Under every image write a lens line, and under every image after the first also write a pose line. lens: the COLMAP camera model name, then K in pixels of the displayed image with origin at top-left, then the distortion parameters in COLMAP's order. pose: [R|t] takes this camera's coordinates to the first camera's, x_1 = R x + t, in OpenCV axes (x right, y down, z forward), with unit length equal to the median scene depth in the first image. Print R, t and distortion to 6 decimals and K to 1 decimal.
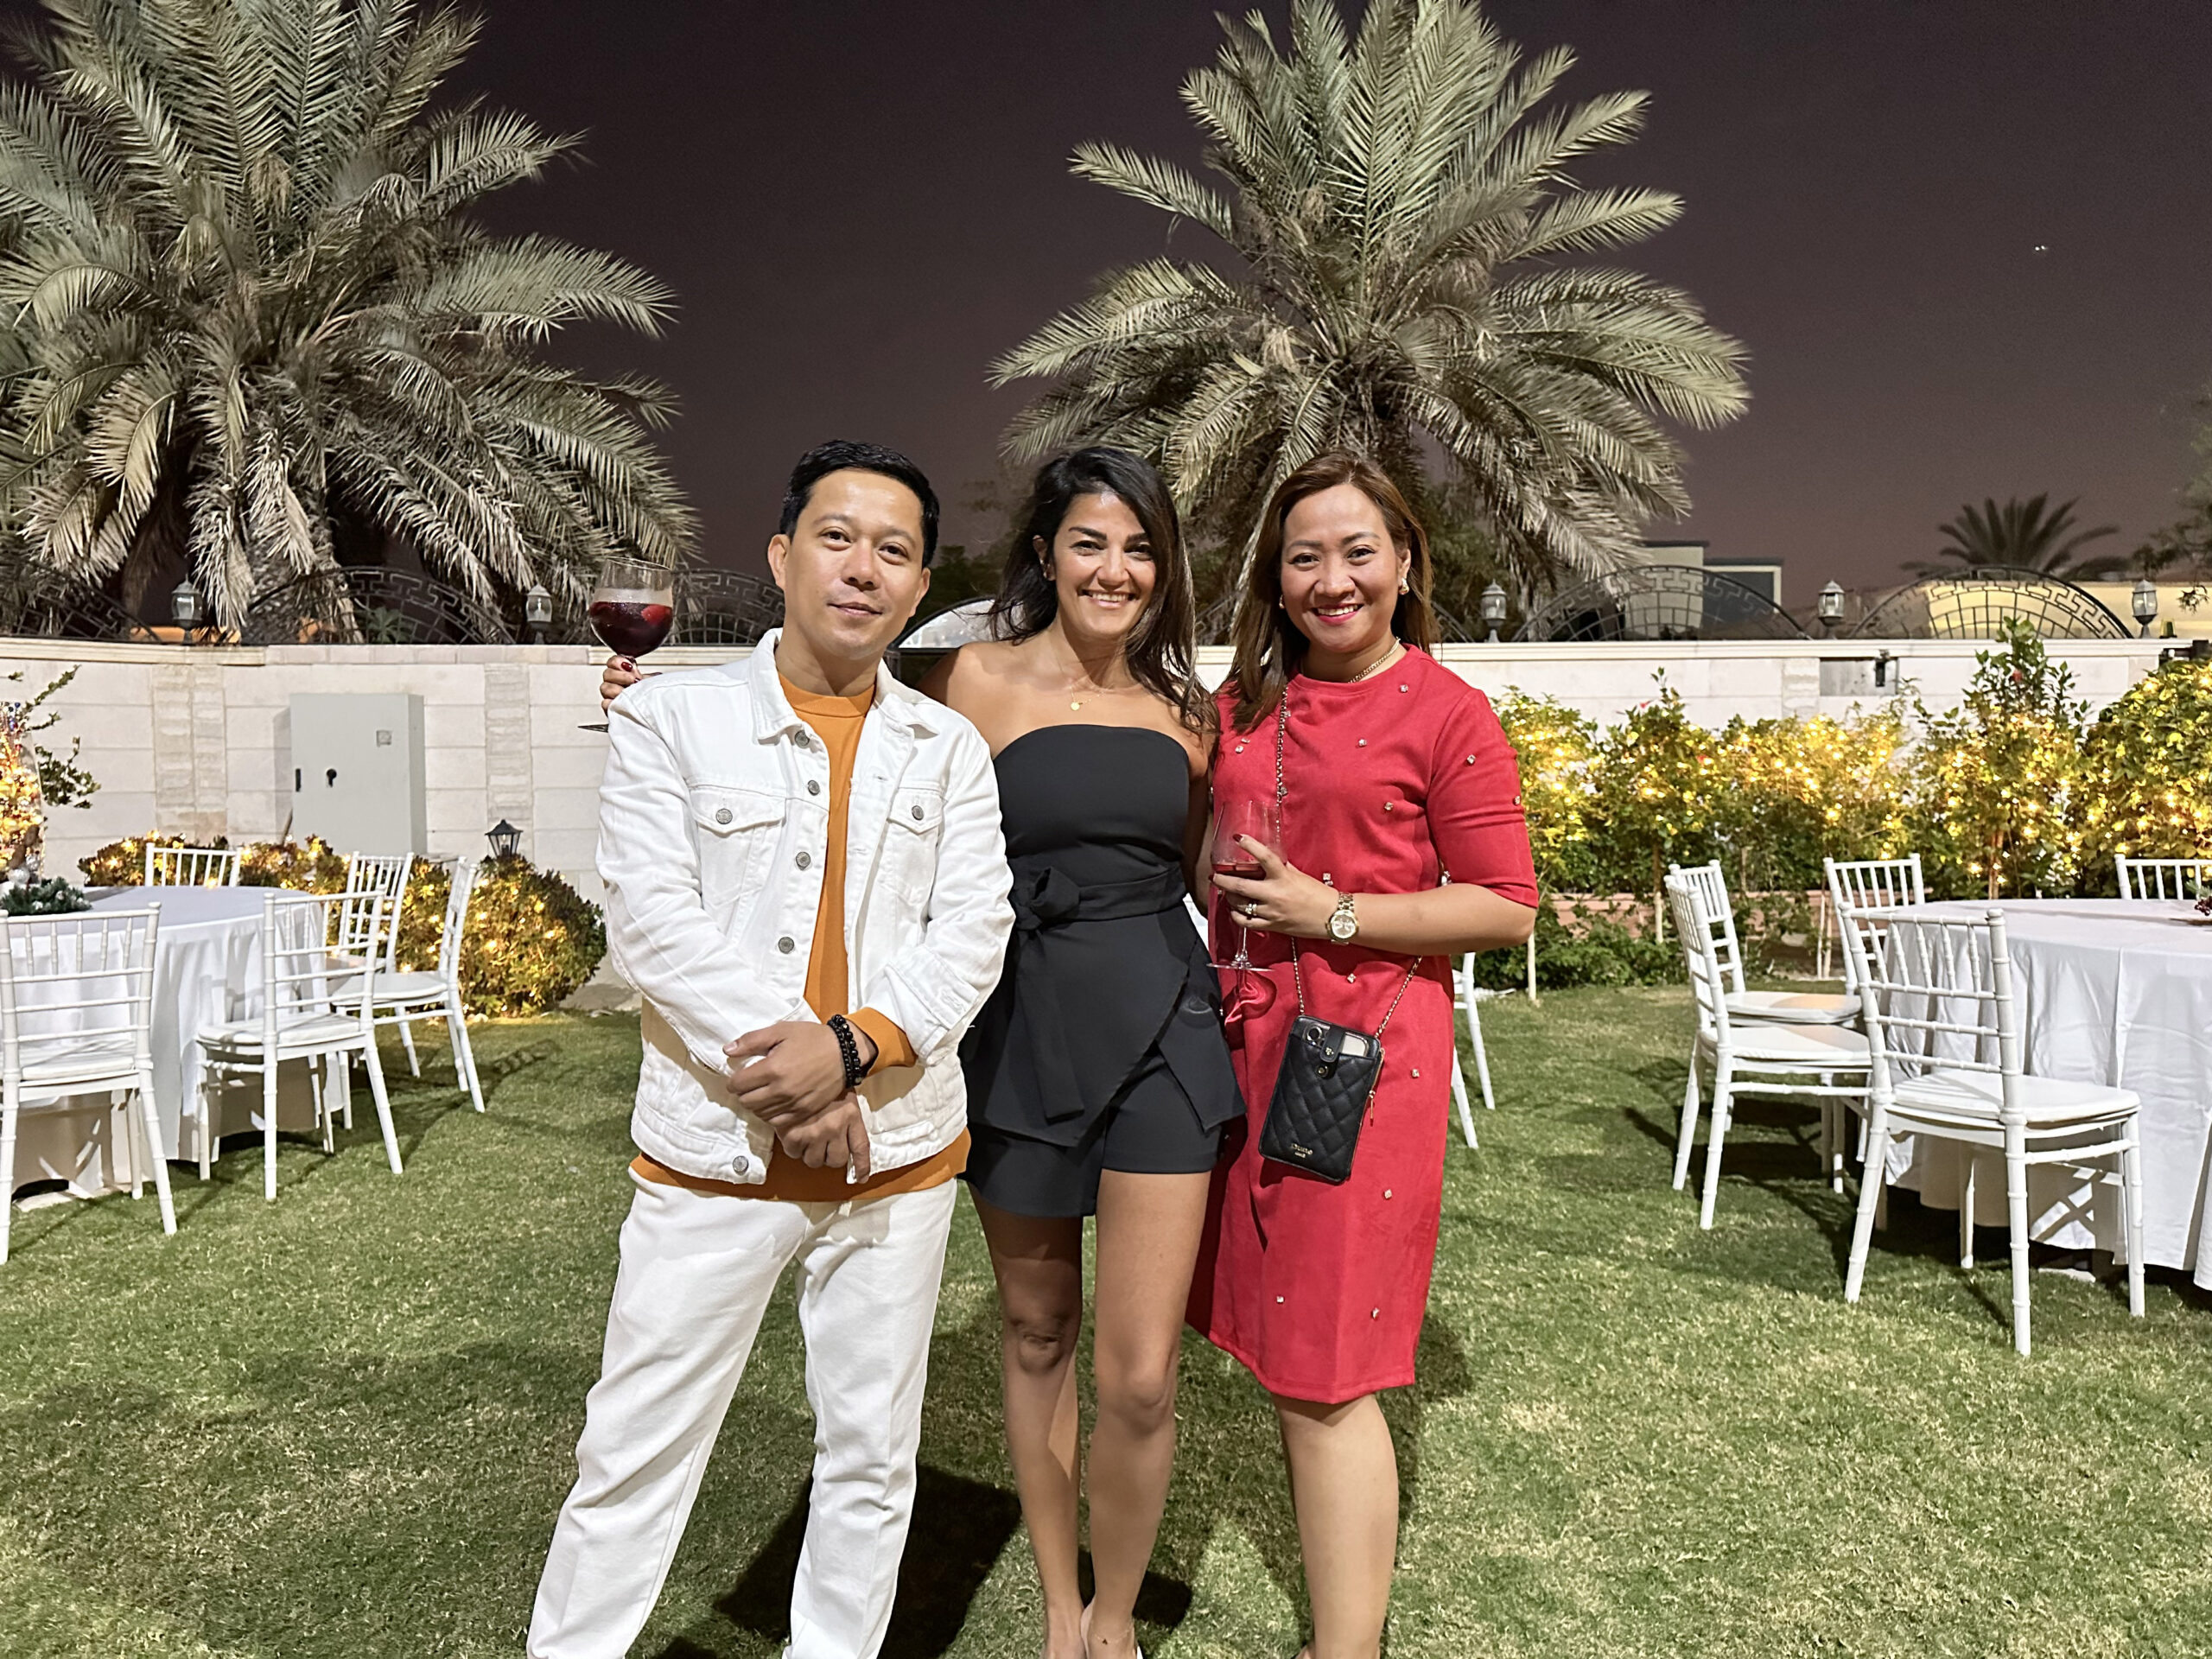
lens RADIAL K [[1548.5, 0, 1103.4], [0, 1548.5, 818.8], [0, 0, 1]] dist [0.042911, -0.052984]
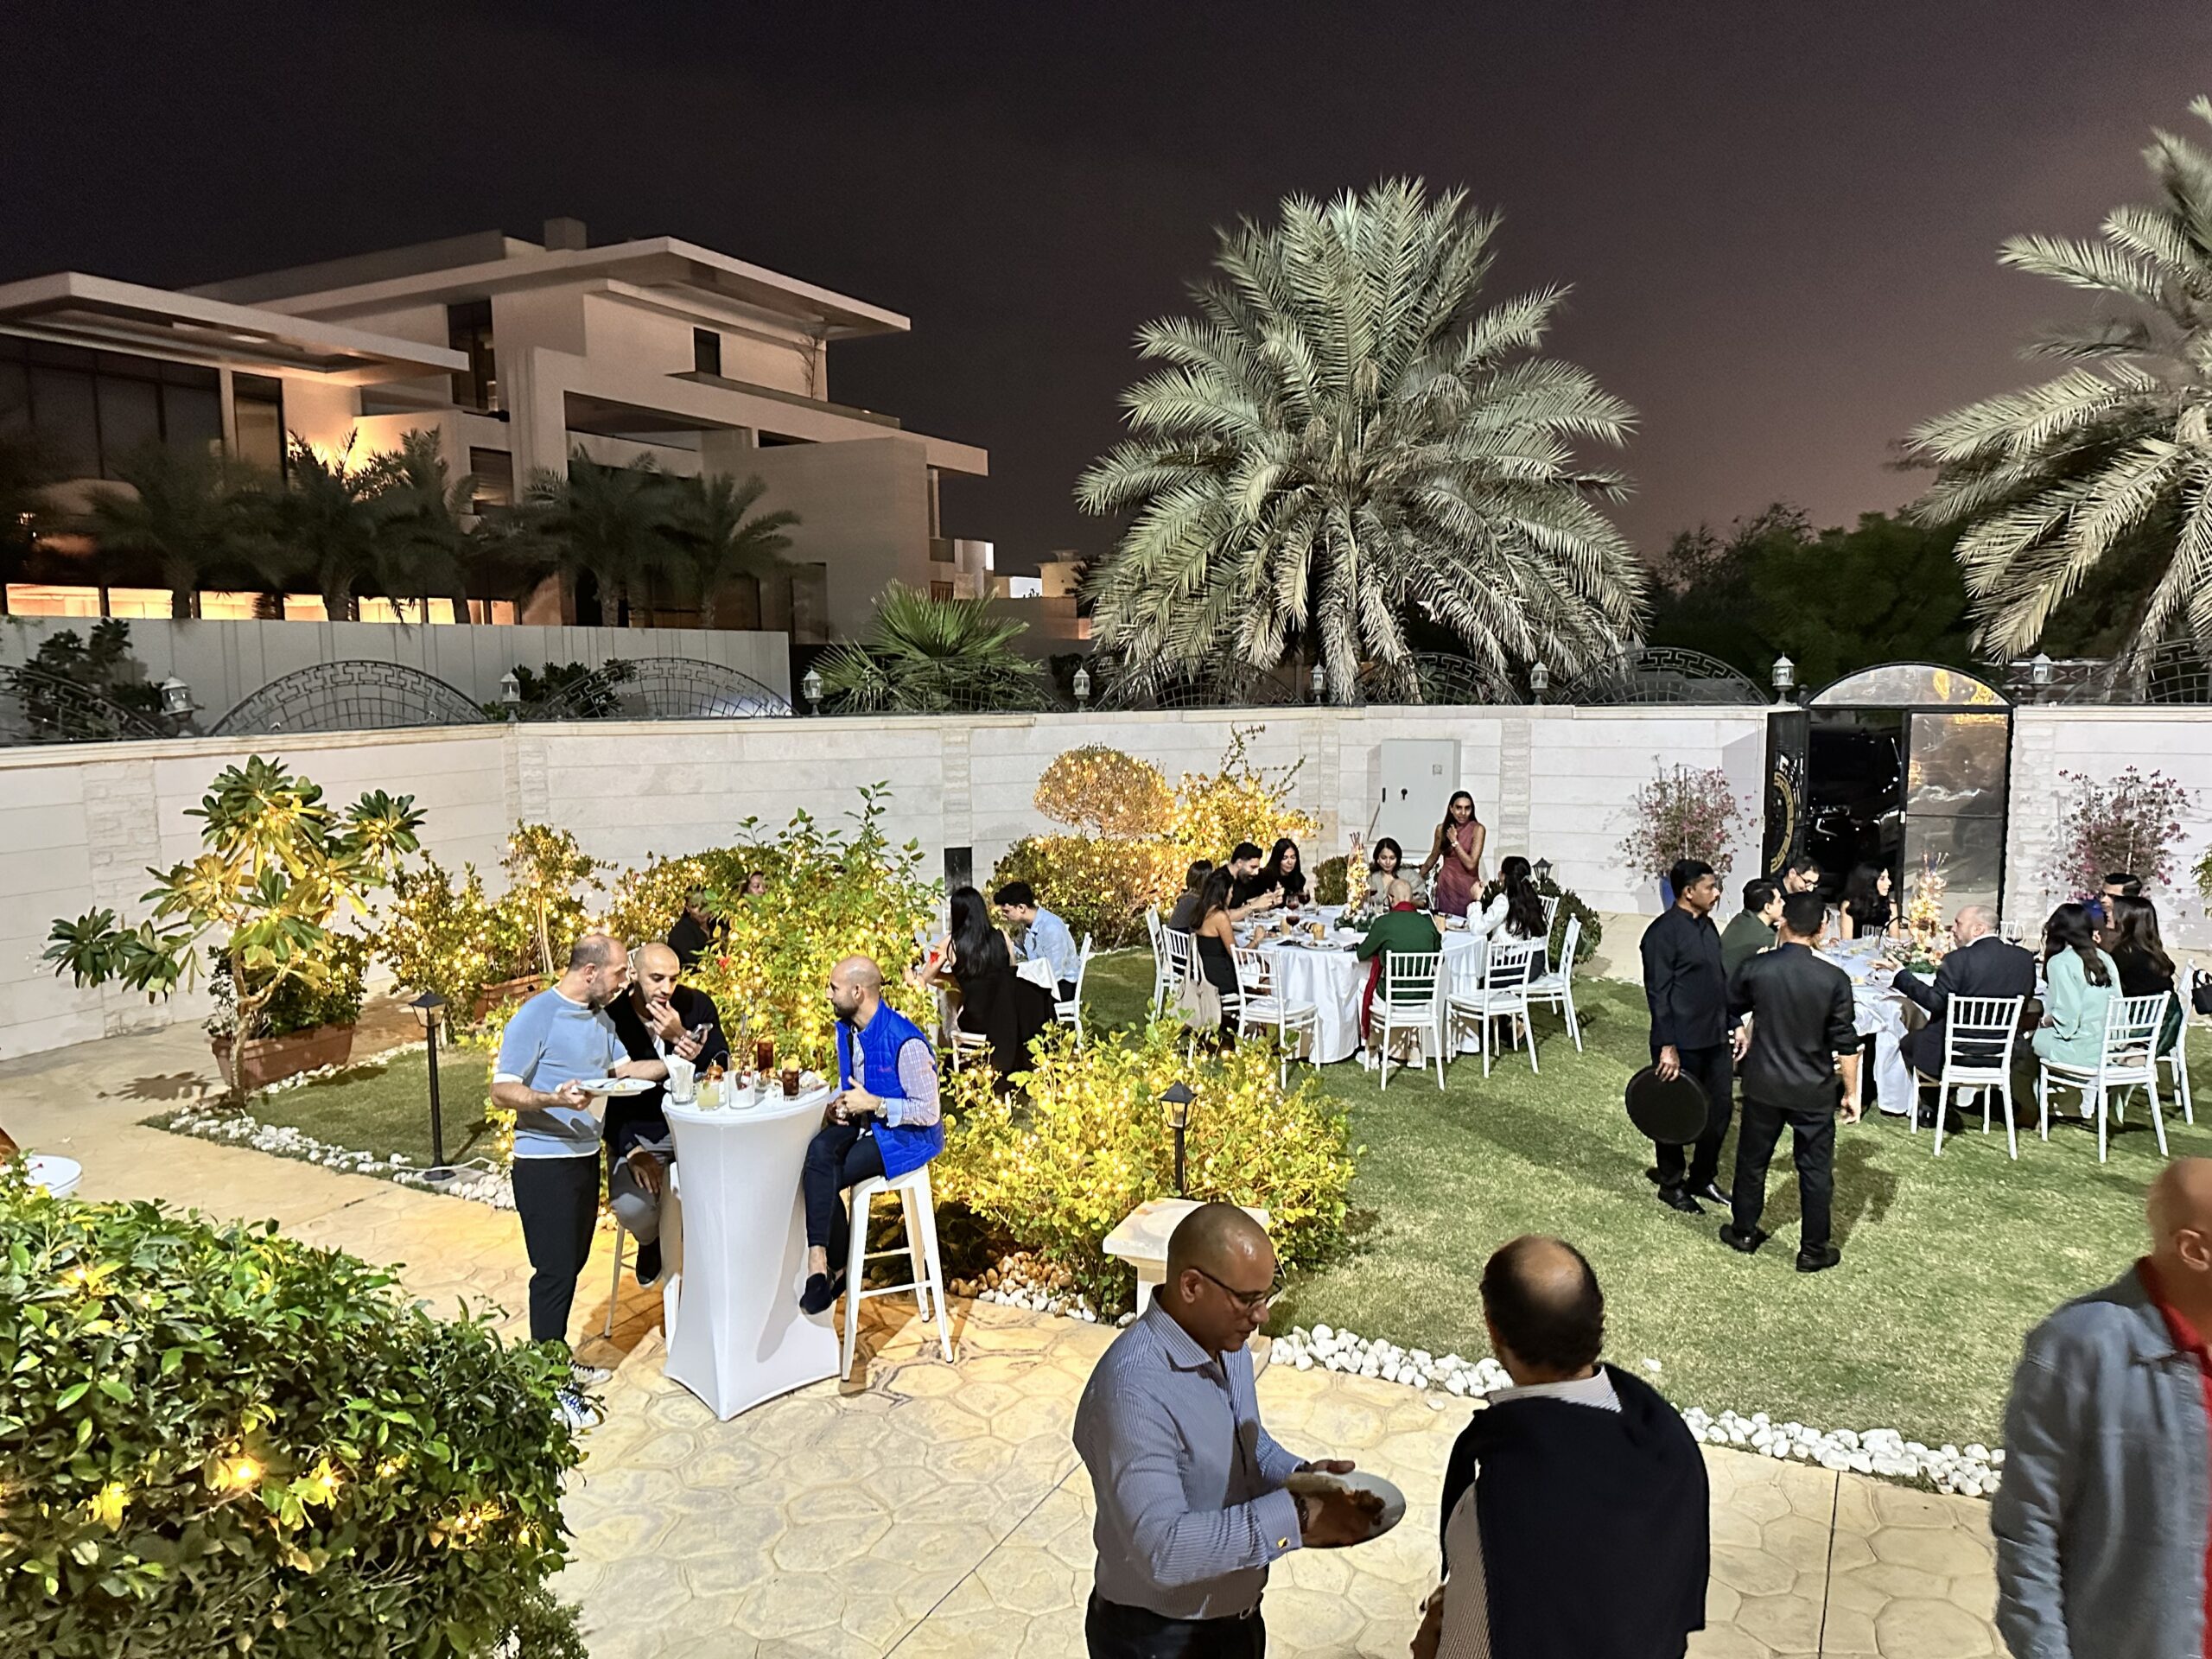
lens RADIAL K [[1548.5, 0, 1115.0], [0, 1548.5, 847.8], [0, 0, 1]] dist [0.042911, -0.052984]
pose [[0.855602, 0.061802, -0.513931, 0.047342], [-0.012917, 0.995087, 0.098158, -0.106402], [0.517472, -0.077346, 0.852197, -0.412030]]
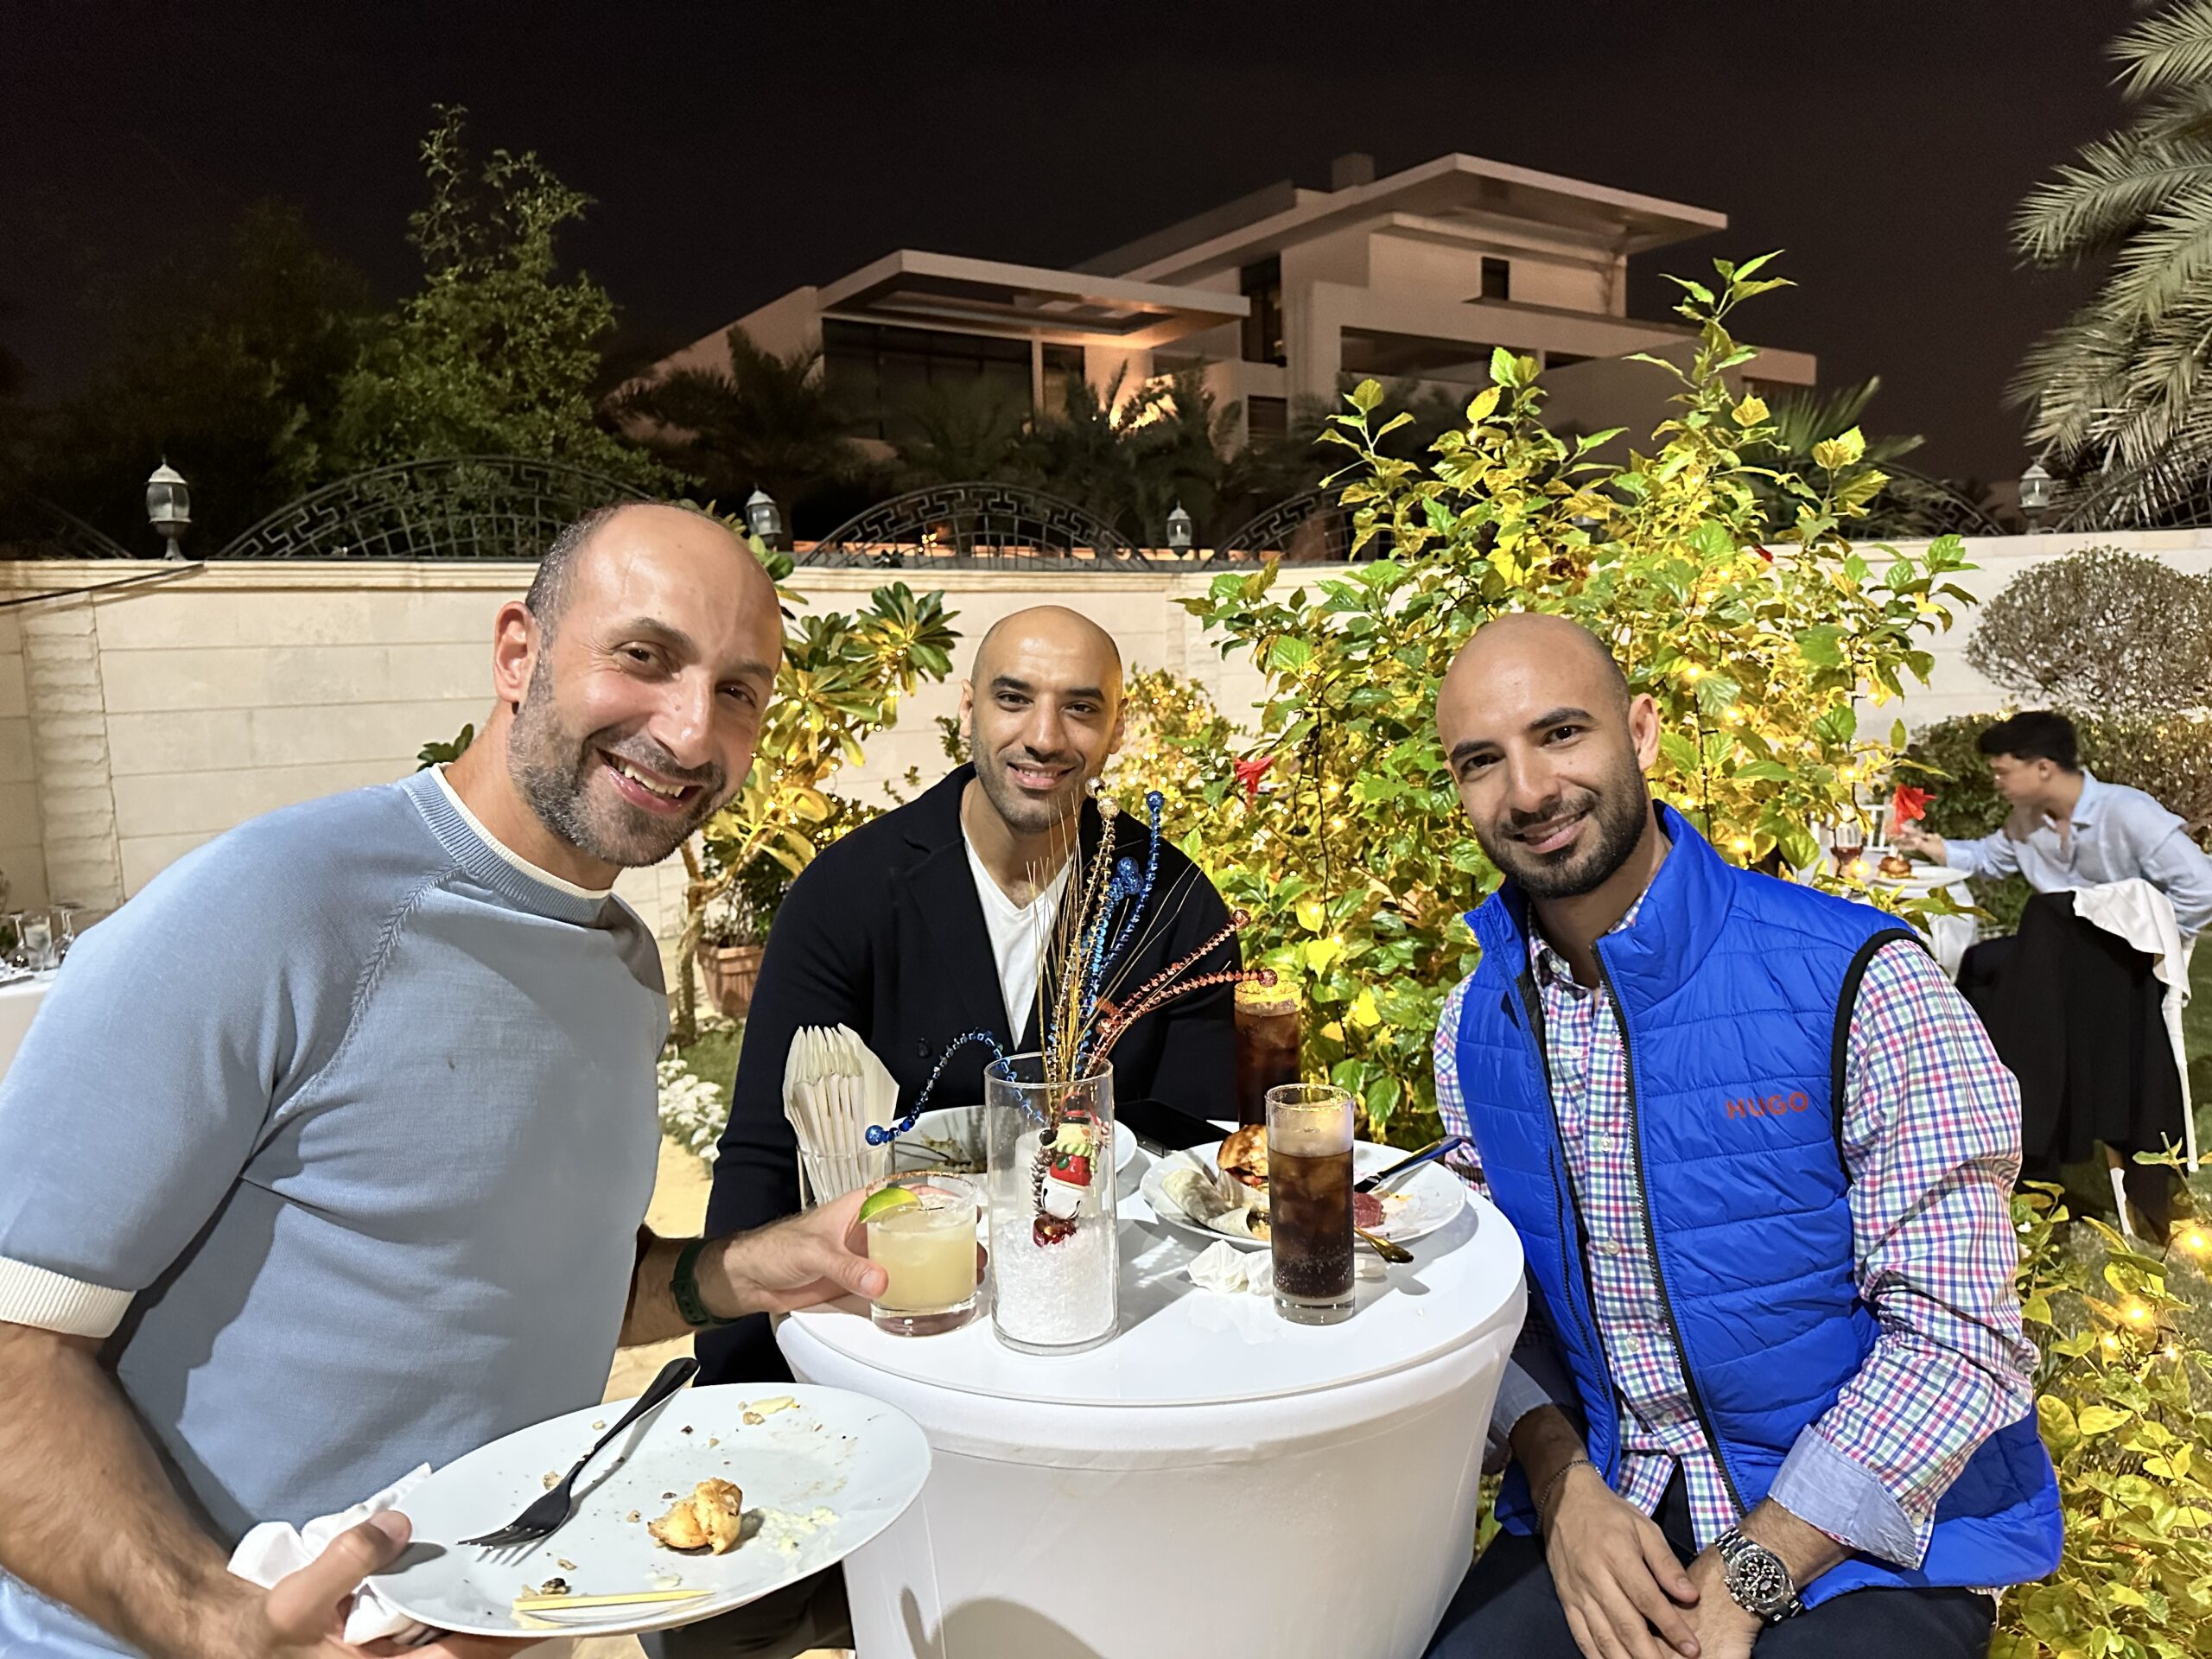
lens RADIAL K [[1548.5, 0, 1114.6], [0, 1548.5, 844.0], [0, 0, 1]] dist [0.042911, -0.052984]
pose [[0.512510, 0.096860, -0.853201, -0.200556], [-0.000060, 0.993622, 0.112765, -0.022440], [0.858681, -0.057742, 0.509247, -0.126845]]
